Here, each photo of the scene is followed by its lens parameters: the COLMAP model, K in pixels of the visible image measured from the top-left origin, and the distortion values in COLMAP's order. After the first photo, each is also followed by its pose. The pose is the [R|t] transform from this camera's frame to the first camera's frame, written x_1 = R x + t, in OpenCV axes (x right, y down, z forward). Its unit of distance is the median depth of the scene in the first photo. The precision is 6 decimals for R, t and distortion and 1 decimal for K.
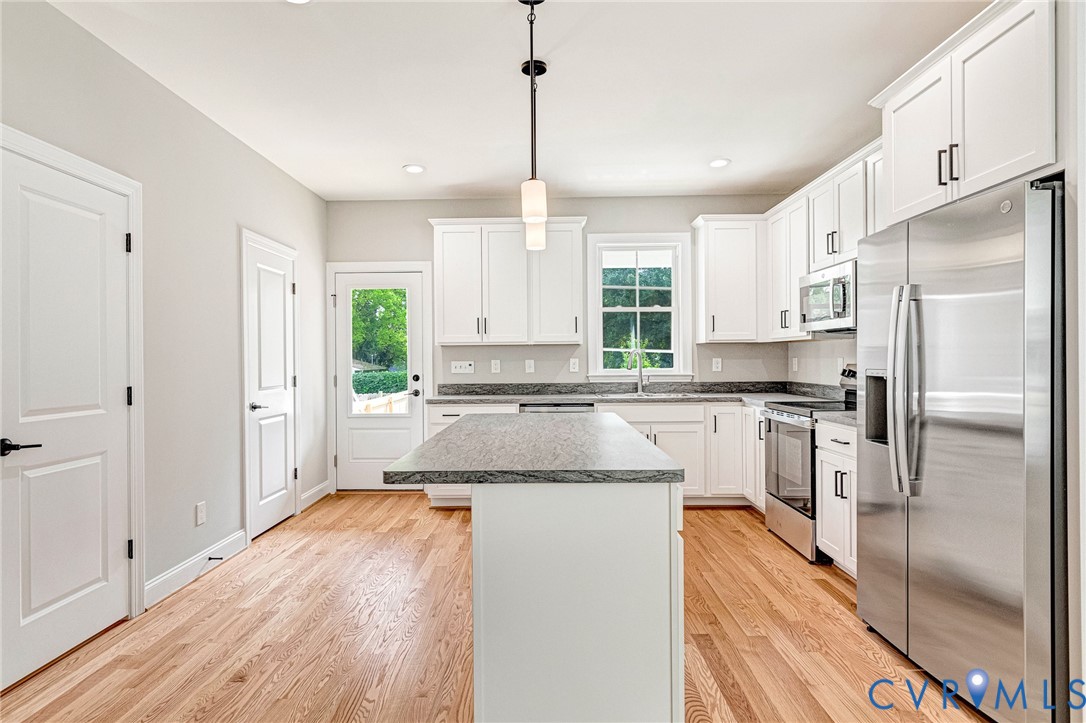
lens RADIAL K [[589.6, 0, 532.0], [0, 589.6, 361.0], [0, 0, 1]] dist [0.000277, -0.000089]
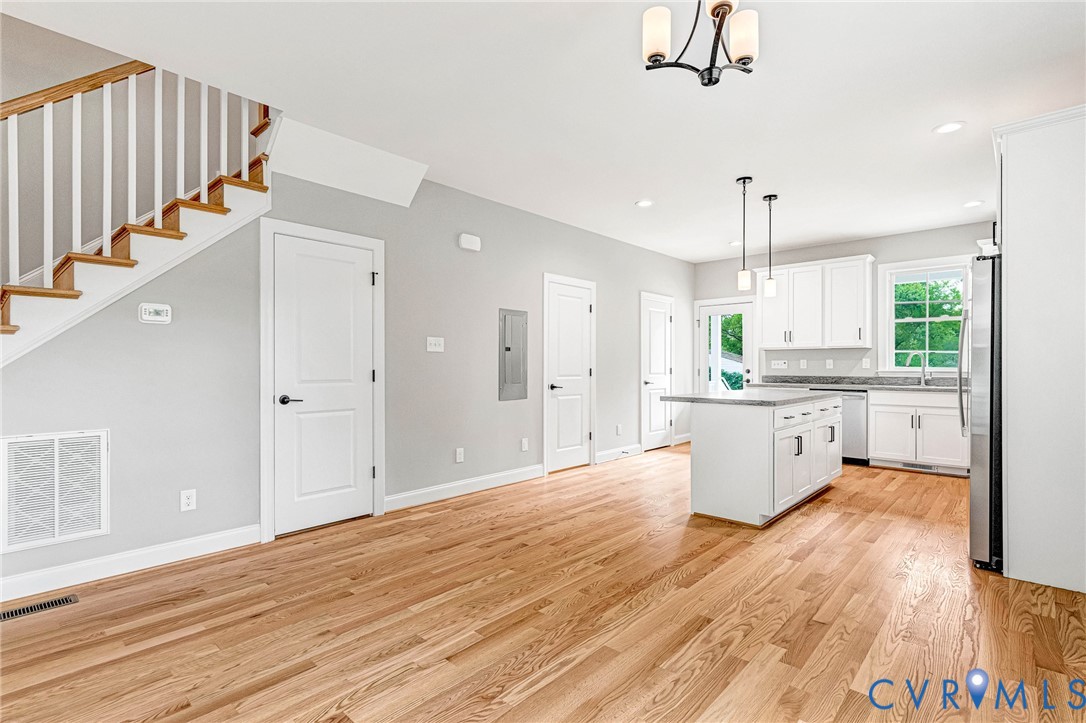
lens RADIAL K [[515.7, 0, 545.8], [0, 515.7, 368.7], [0, 0, 1]] dist [0.004289, -0.000315]
pose [[0.751602, 0.012090, -0.659507, 0.317138], [-0.007874, 0.999925, 0.009357, 0.014335], [0.659570, -0.001840, 0.751641, -0.392090]]
